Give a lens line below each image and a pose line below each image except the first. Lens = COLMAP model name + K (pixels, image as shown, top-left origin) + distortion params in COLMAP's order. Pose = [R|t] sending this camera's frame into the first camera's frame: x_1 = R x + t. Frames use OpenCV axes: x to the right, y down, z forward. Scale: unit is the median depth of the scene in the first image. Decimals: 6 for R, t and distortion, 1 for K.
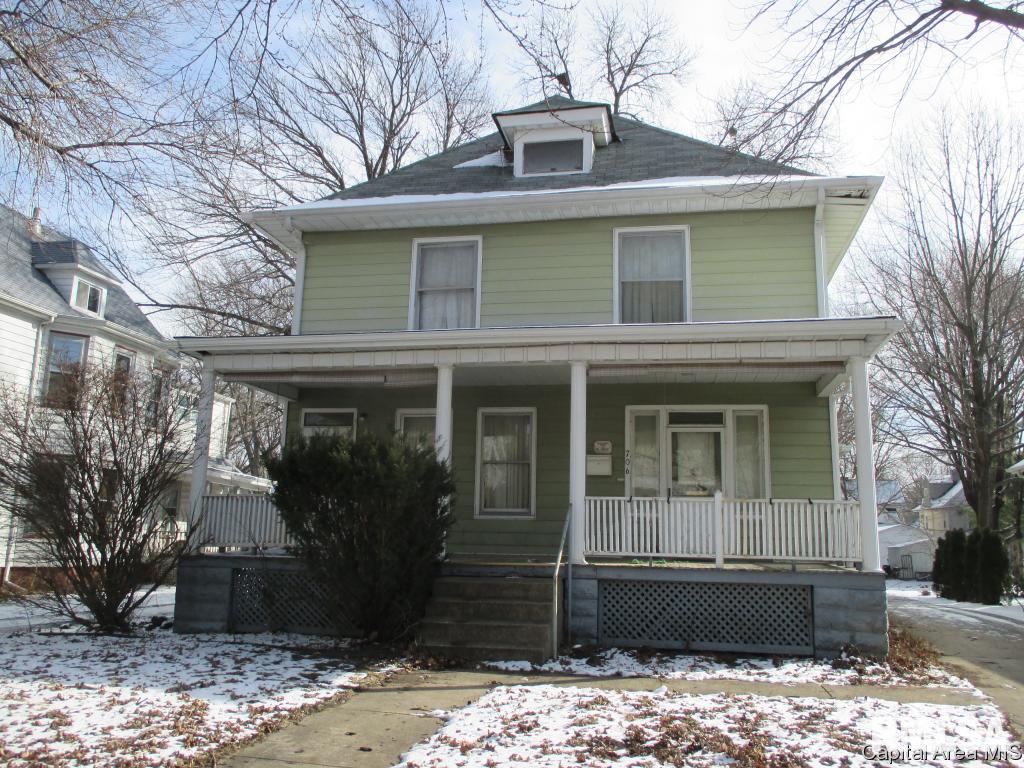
lens RADIAL K [[859.4, 0, 513.9], [0, 859.4, 383.0], [0, 0, 1]] dist [-0.023436, -0.004286]
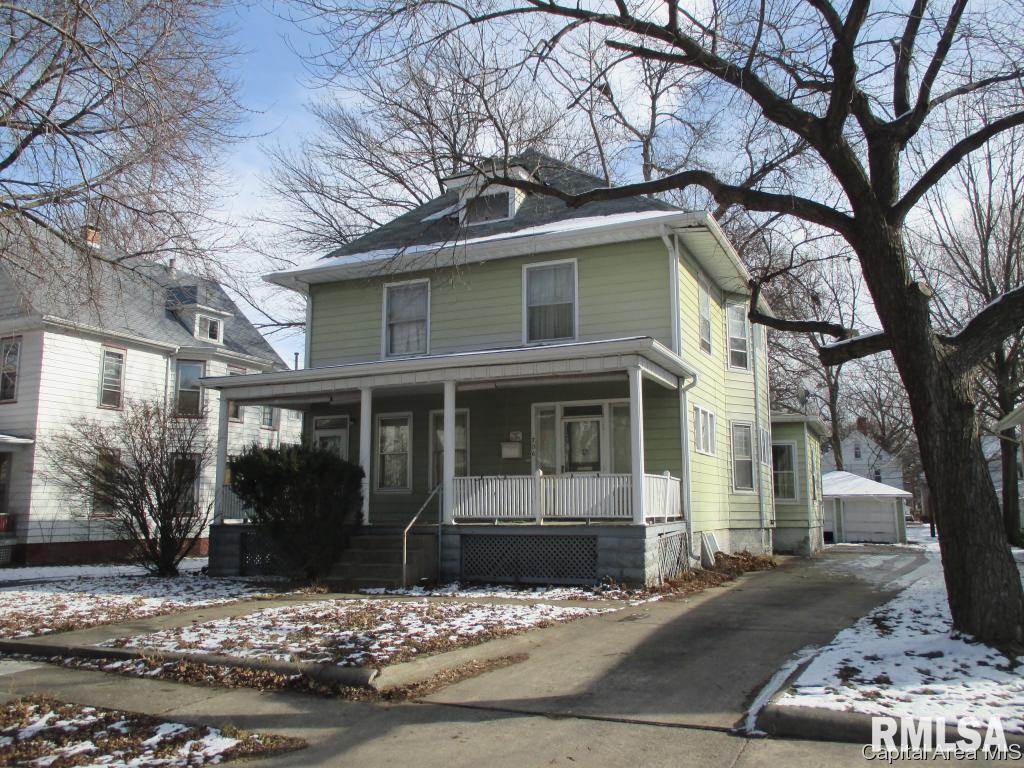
lens RADIAL K [[859.4, 0, 511.2], [0, 859.4, 383.7], [0, 0, 1]] dist [-0.023436, -0.004286]
pose [[0.974353, -0.060033, -0.216868, 0.377005], [0.067549, 0.997340, 0.027404, -0.040695], [0.214646, -0.041350, 0.975816, -0.270866]]
